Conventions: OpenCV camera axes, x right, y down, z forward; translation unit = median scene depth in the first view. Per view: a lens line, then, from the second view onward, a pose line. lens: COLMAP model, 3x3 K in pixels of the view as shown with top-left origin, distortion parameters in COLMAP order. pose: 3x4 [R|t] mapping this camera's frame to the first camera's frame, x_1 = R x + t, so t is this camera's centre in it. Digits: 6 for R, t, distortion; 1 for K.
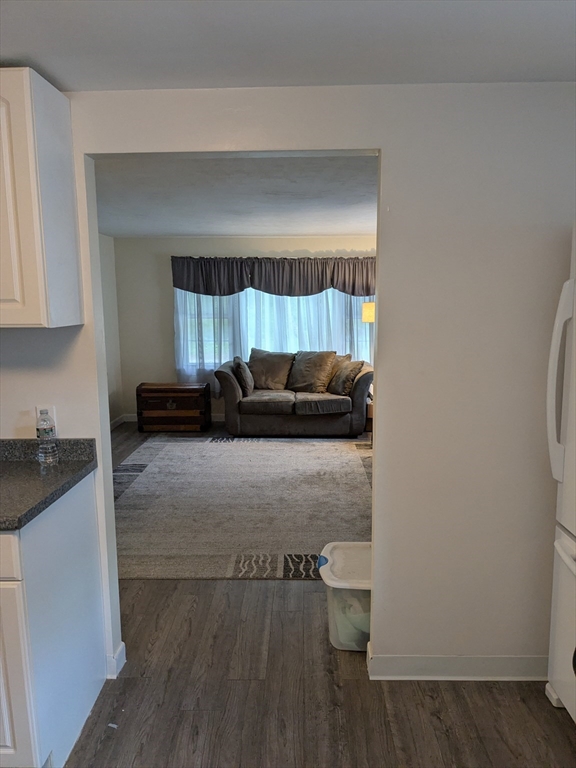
lens RADIAL K [[610.5, 0, 291.2], [0, 610.5, 412.9], [0, 0, 1]] dist [0.065517, -0.092862]
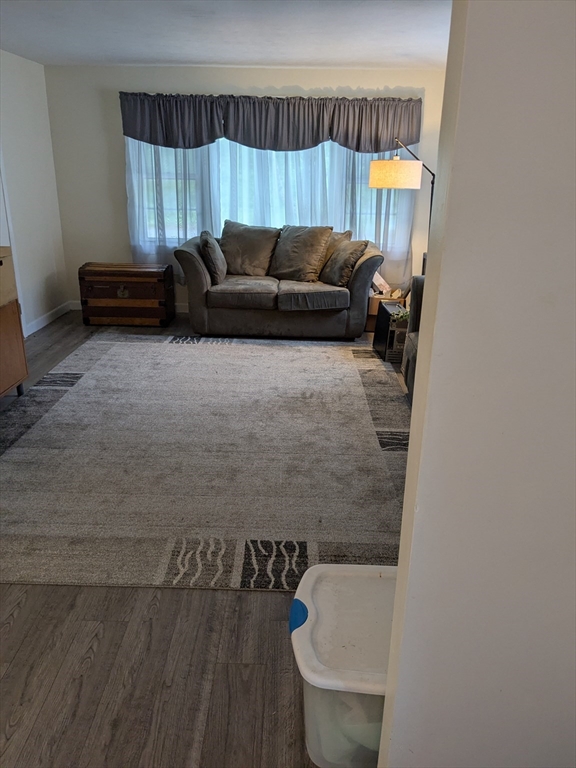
lens RADIAL K [[610.5, 0, 277.5], [0, 610.5, 398.9], [0, 0, 1]] dist [0.065517, -0.092862]
pose [[0.999730, 0.022685, -0.005004, 0.012958], [-0.021431, 0.983749, 0.178264, -0.024398], [0.008967, -0.178109, 0.983970, 0.201120]]
